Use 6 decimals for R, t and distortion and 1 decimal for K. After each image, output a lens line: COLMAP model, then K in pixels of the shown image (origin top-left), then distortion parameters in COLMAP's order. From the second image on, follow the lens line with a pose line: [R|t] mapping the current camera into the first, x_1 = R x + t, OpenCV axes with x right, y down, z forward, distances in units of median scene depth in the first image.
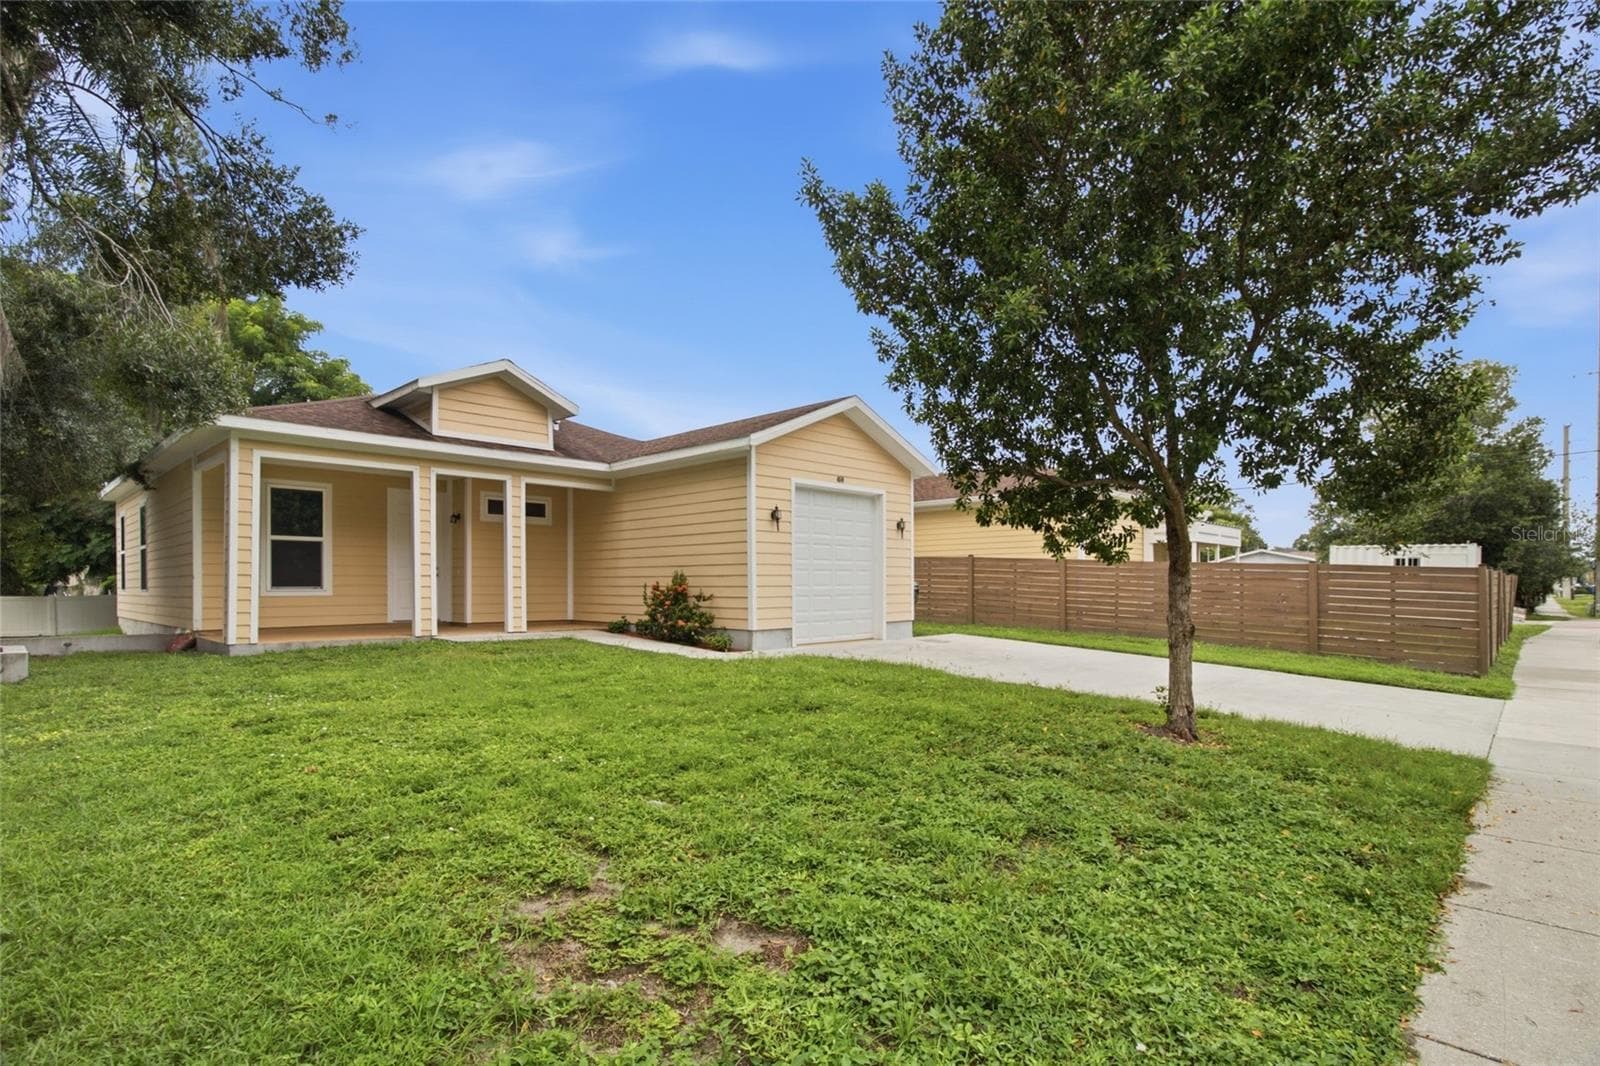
lens RADIAL K [[782.6, 0, 778.2], [0, 782.6, 577.3], [0, 0, 1]] dist [-0.000593, 0.014878]
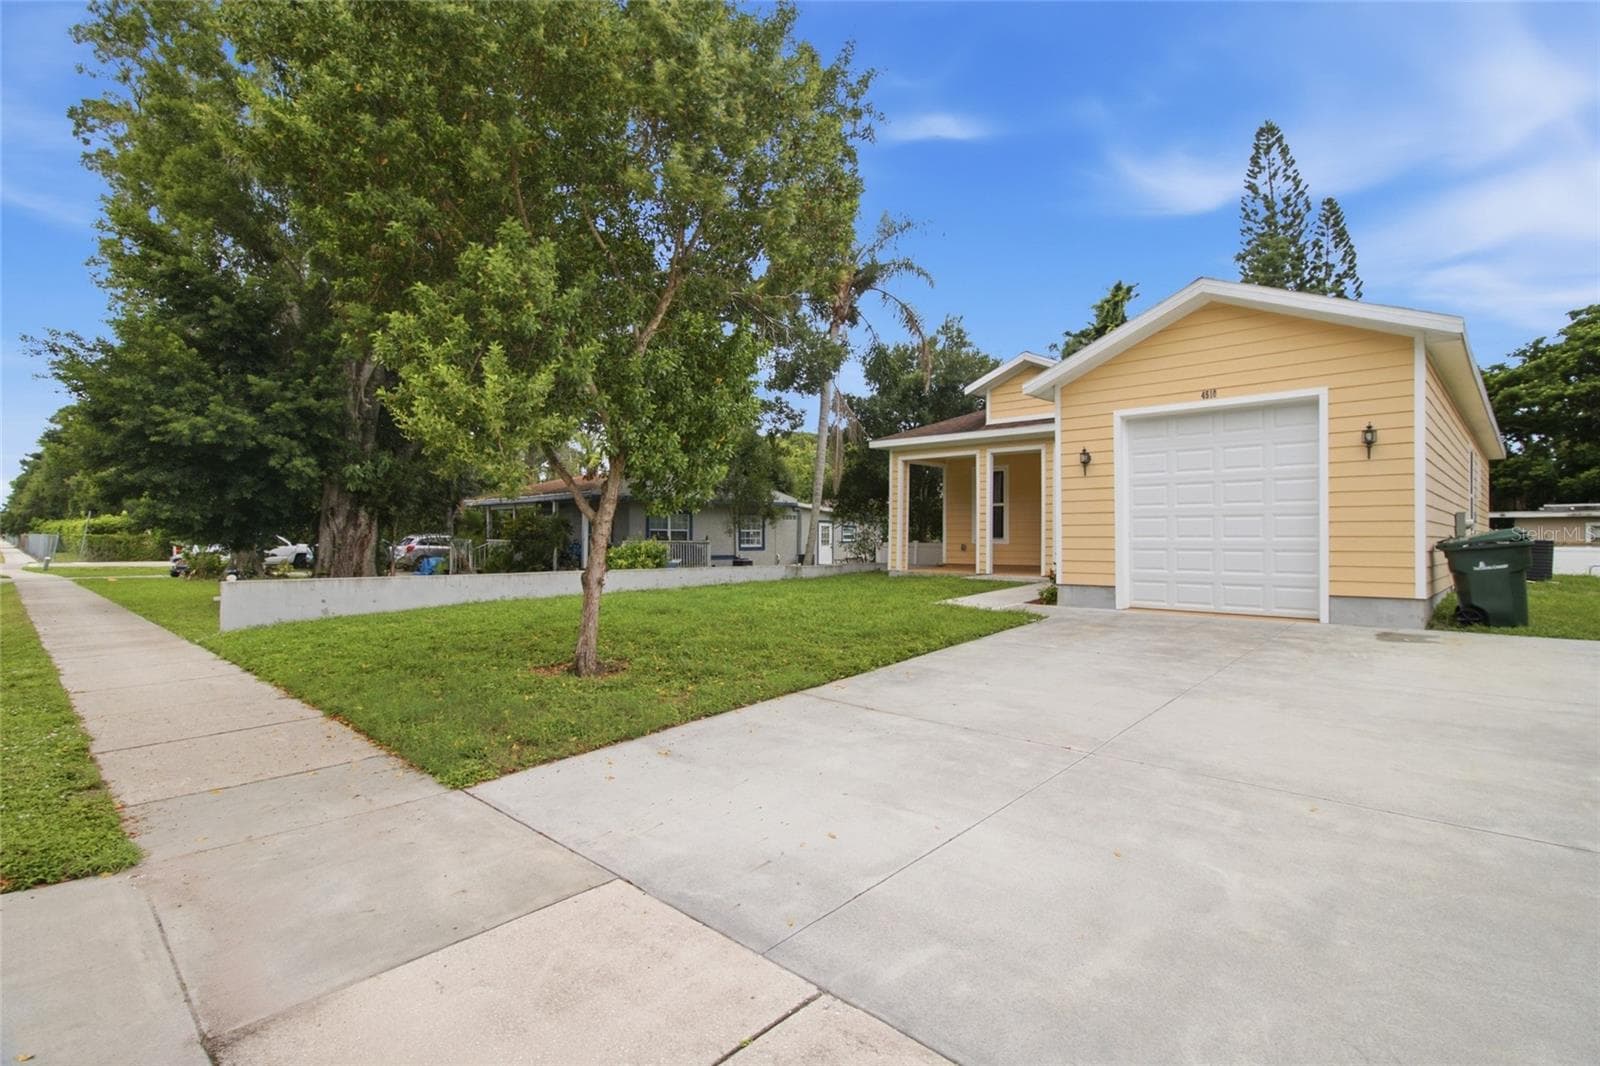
lens RADIAL K [[745.9, 0, 806.8], [0, 745.9, 510.9], [0, 0, 1]] dist [-0.002328, -0.000258]
pose [[0.016290, -0.030536, -0.999401, 0.995752], [0.000294, 0.999534, -0.030535, 0.005741], [0.999867, 0.000204, 0.016291, 0.803935]]
